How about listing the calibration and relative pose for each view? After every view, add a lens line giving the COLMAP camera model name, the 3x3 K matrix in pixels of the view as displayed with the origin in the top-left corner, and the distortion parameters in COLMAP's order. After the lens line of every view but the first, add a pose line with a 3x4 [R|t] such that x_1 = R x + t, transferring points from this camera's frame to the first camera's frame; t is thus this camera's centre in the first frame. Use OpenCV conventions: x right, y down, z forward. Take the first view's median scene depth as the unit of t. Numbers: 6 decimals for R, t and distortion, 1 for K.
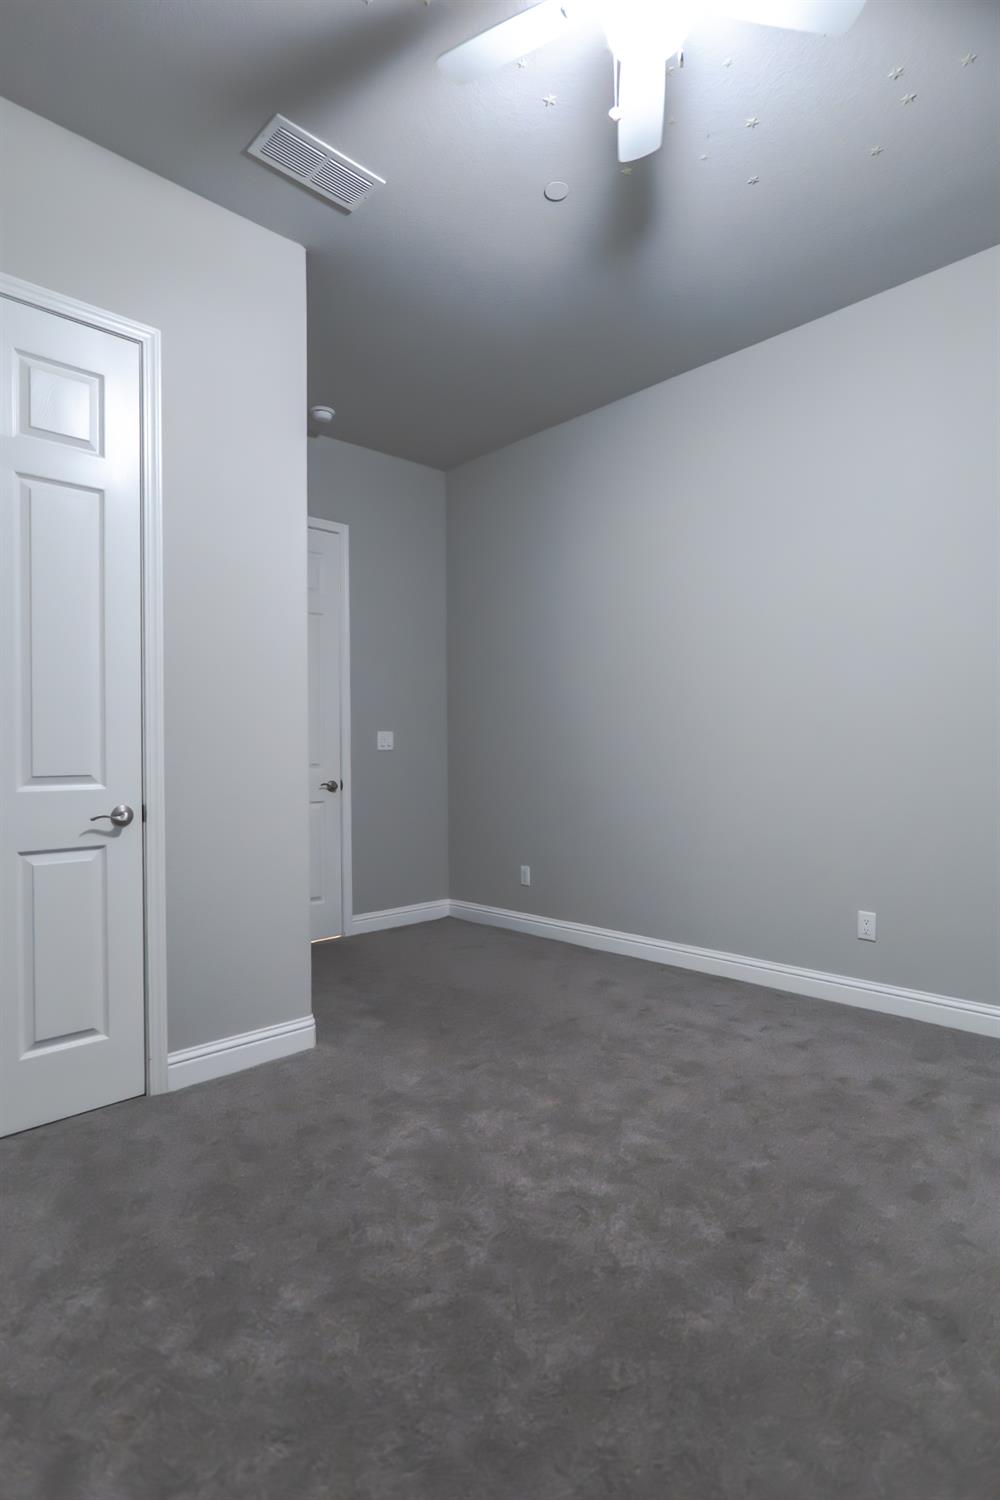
lens RADIAL K [[784.0, 0, 500.0], [0, 784.0, 750.0], [0, 0, 1]] dist [-0.014314, 0.011000]
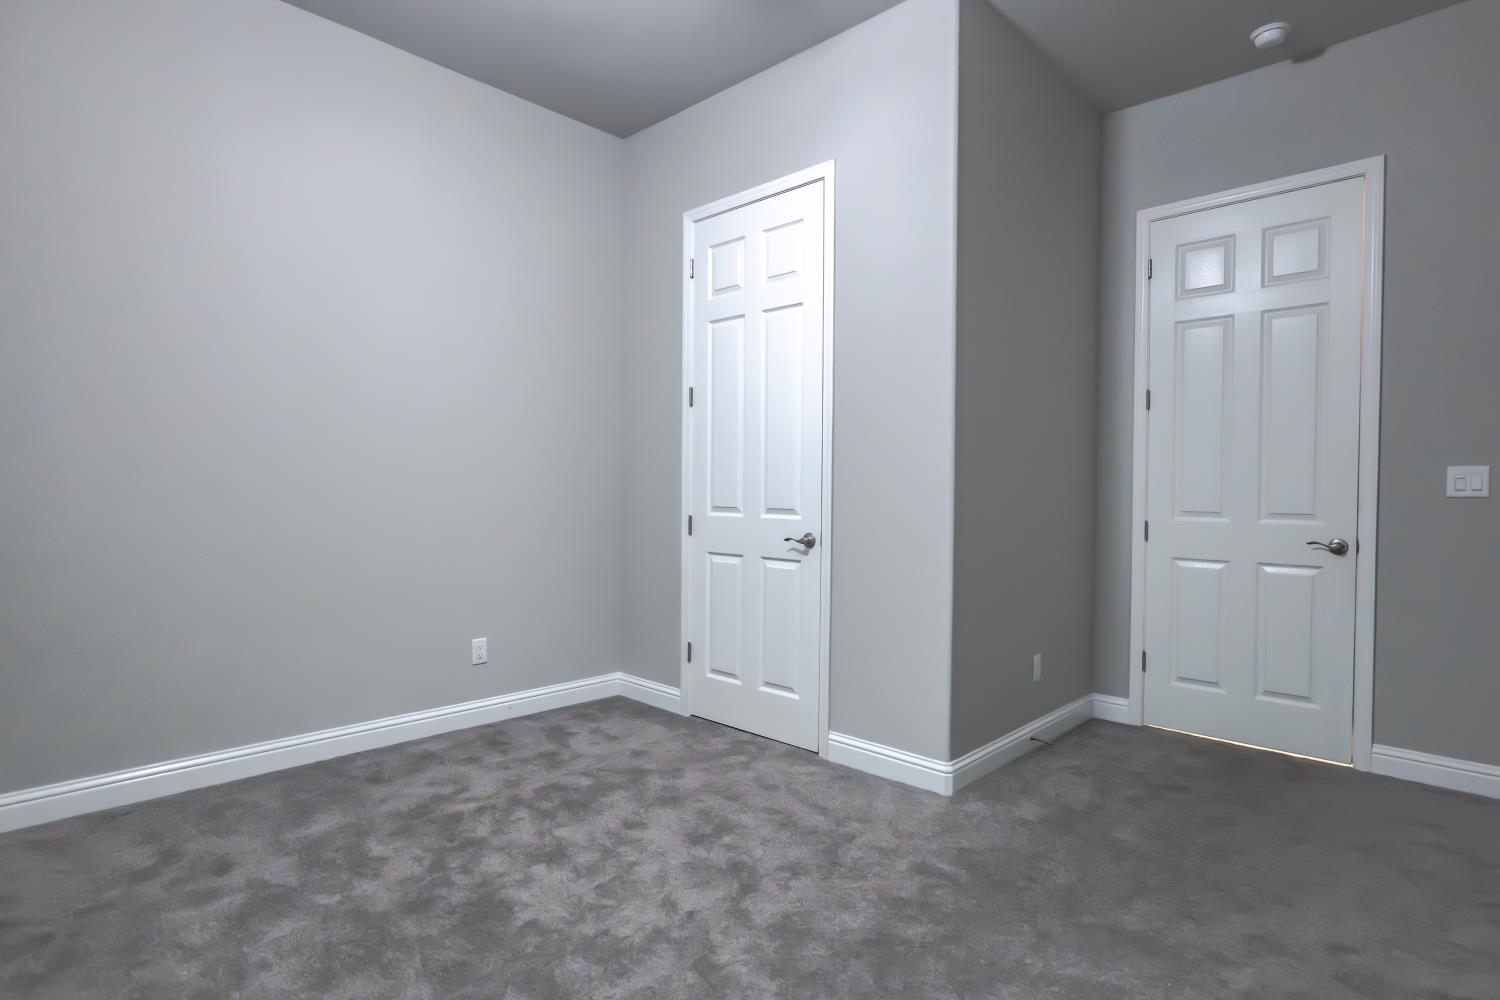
lens RADIAL K [[788.1, 0, 750.0], [0, 788.1, 500.0], [0, 0, 1]] dist [0.000705, 0.011142]
pose [[0.045965, 0.021377, -0.998714, 0.856878], [-0.006529, 0.999756, 0.021099, -0.013385], [0.998922, 0.005551, 0.046094, 0.820893]]
